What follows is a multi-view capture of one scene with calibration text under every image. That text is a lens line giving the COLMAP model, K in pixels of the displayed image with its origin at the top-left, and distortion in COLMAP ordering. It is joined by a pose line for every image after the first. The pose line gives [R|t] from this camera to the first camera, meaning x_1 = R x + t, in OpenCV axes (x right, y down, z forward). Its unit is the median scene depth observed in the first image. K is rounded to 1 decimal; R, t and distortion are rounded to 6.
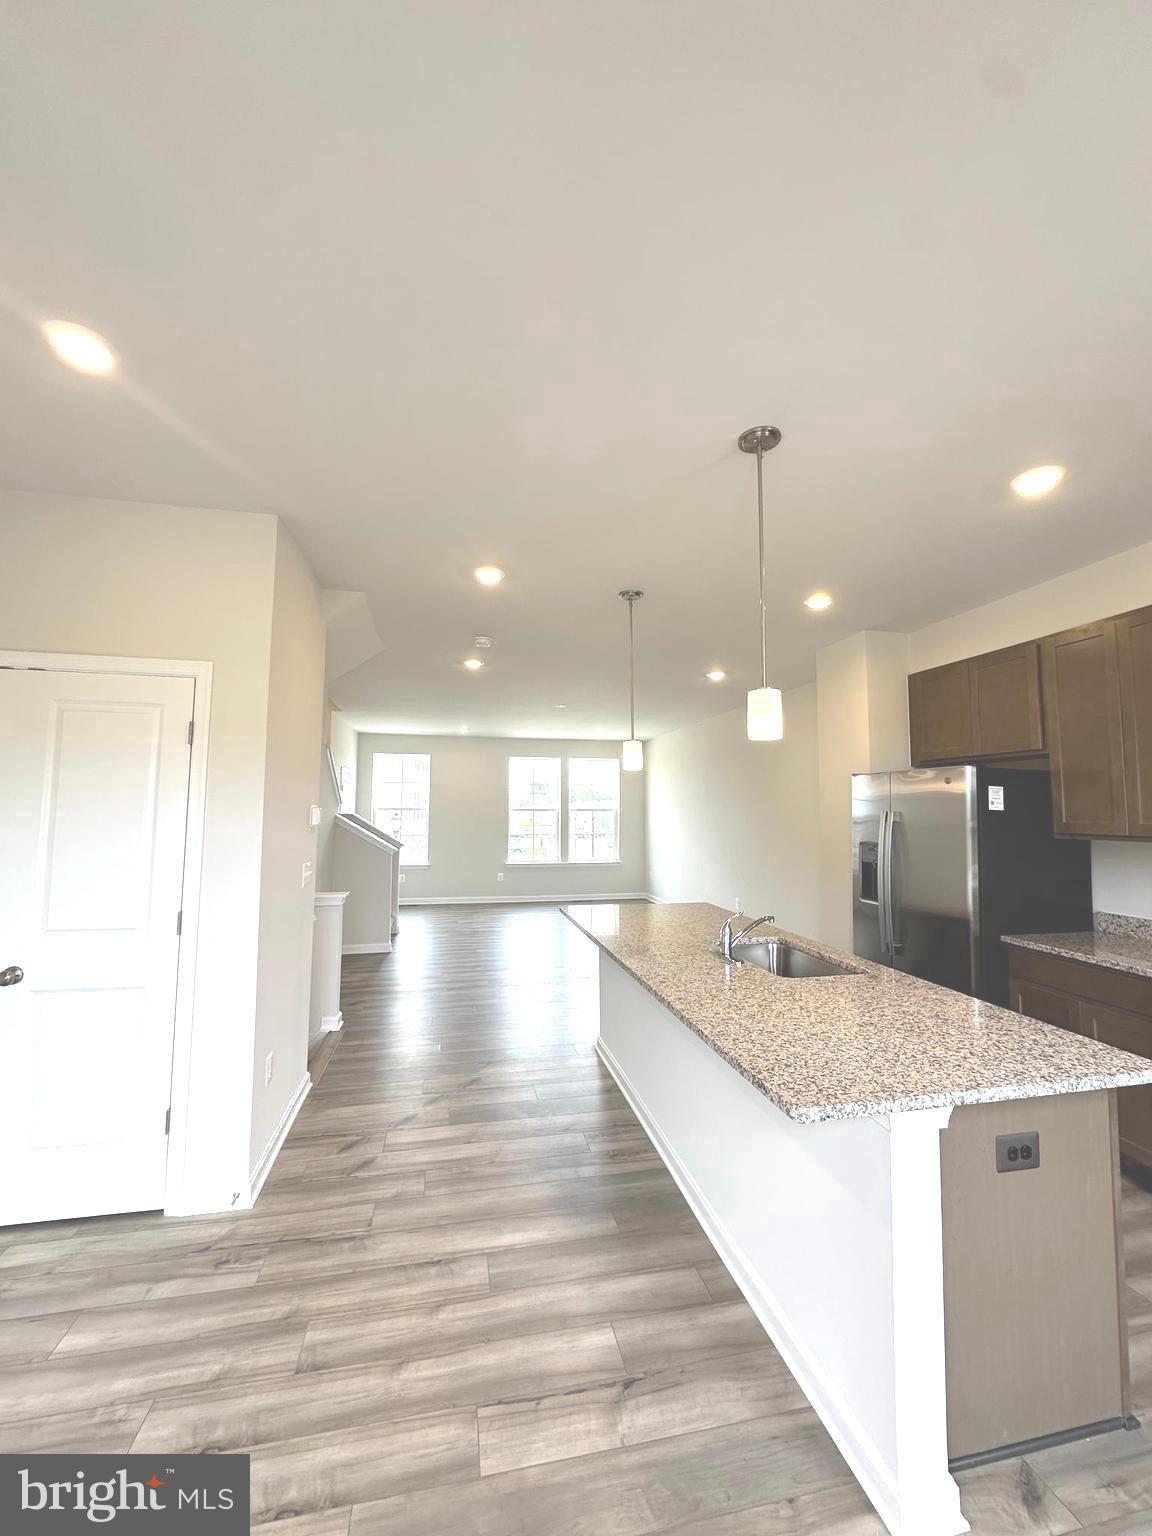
lens RADIAL K [[620.0, 0, 592.7], [0, 620.0, 764.1], [0, 0, 1]] dist [-0.010157, -0.000714]
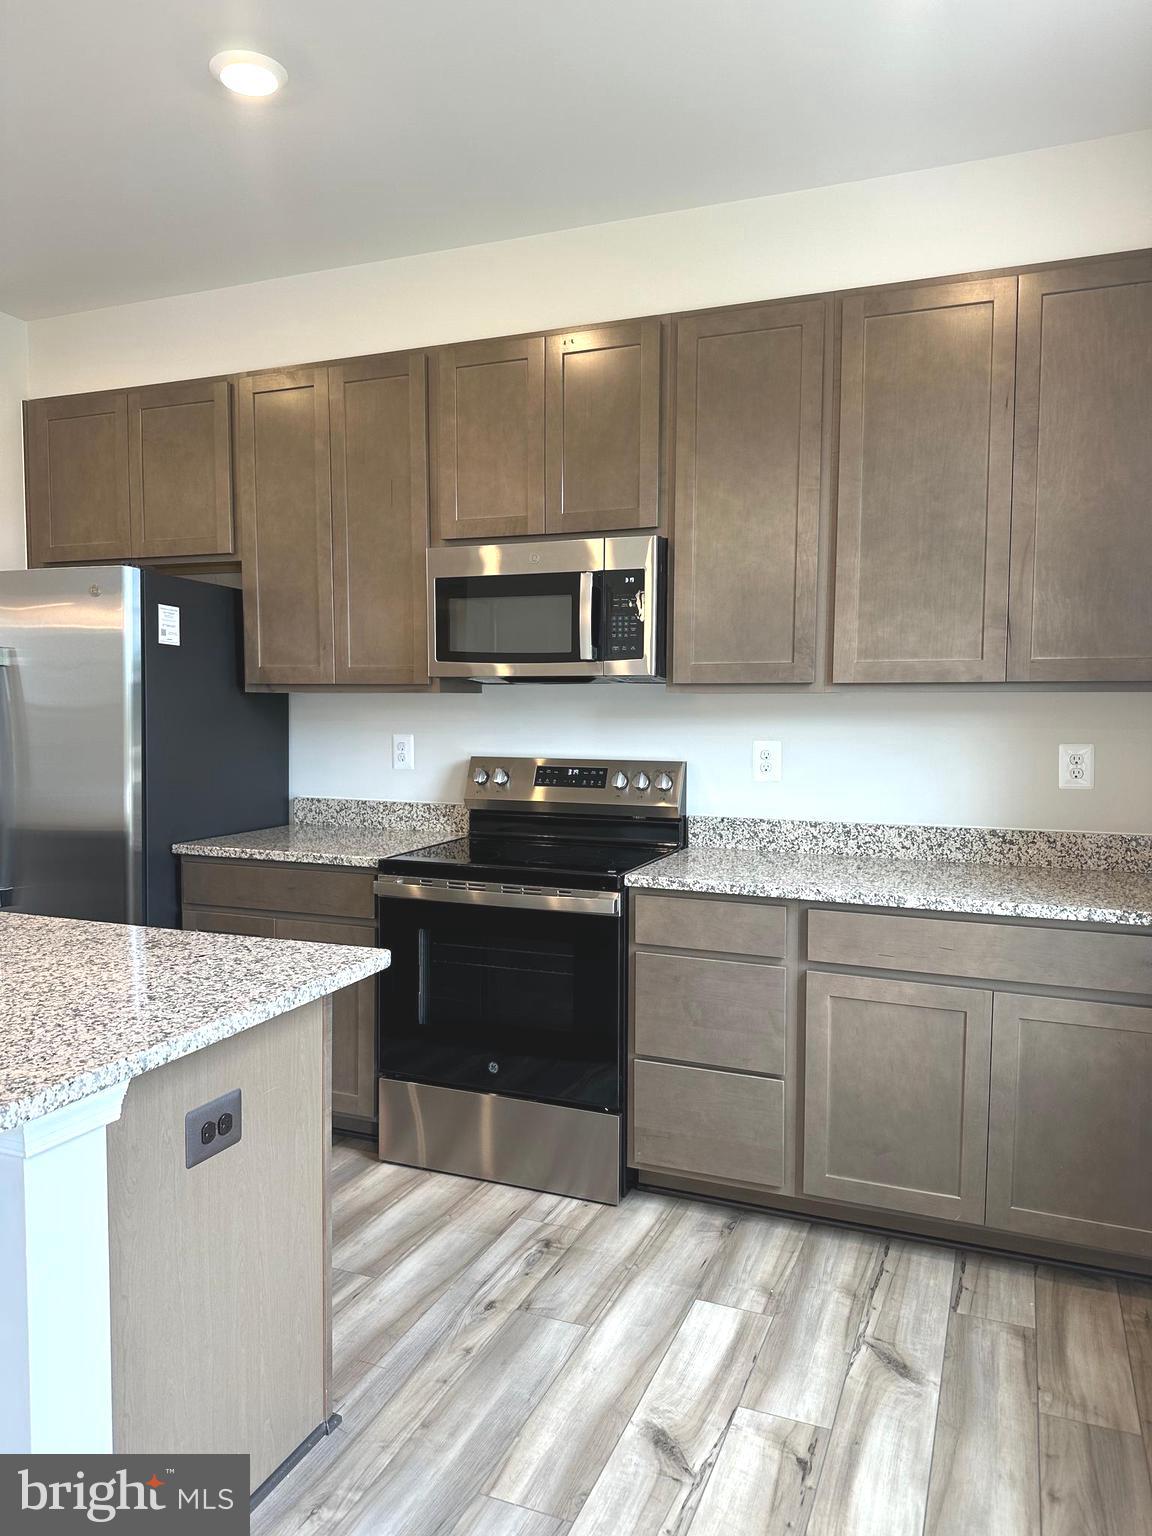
lens RADIAL K [[1060.1, 0, 576.3], [0, 1060.1, 779.2], [0, 0, 1]] dist [0.003759, -0.004185]
pose [[0.572520, -0.068829, 0.816997, 0.012012], [-0.055233, 0.990969, 0.122190, 0.106765], [-0.818028, -0.115081, 0.563547, 0.089863]]
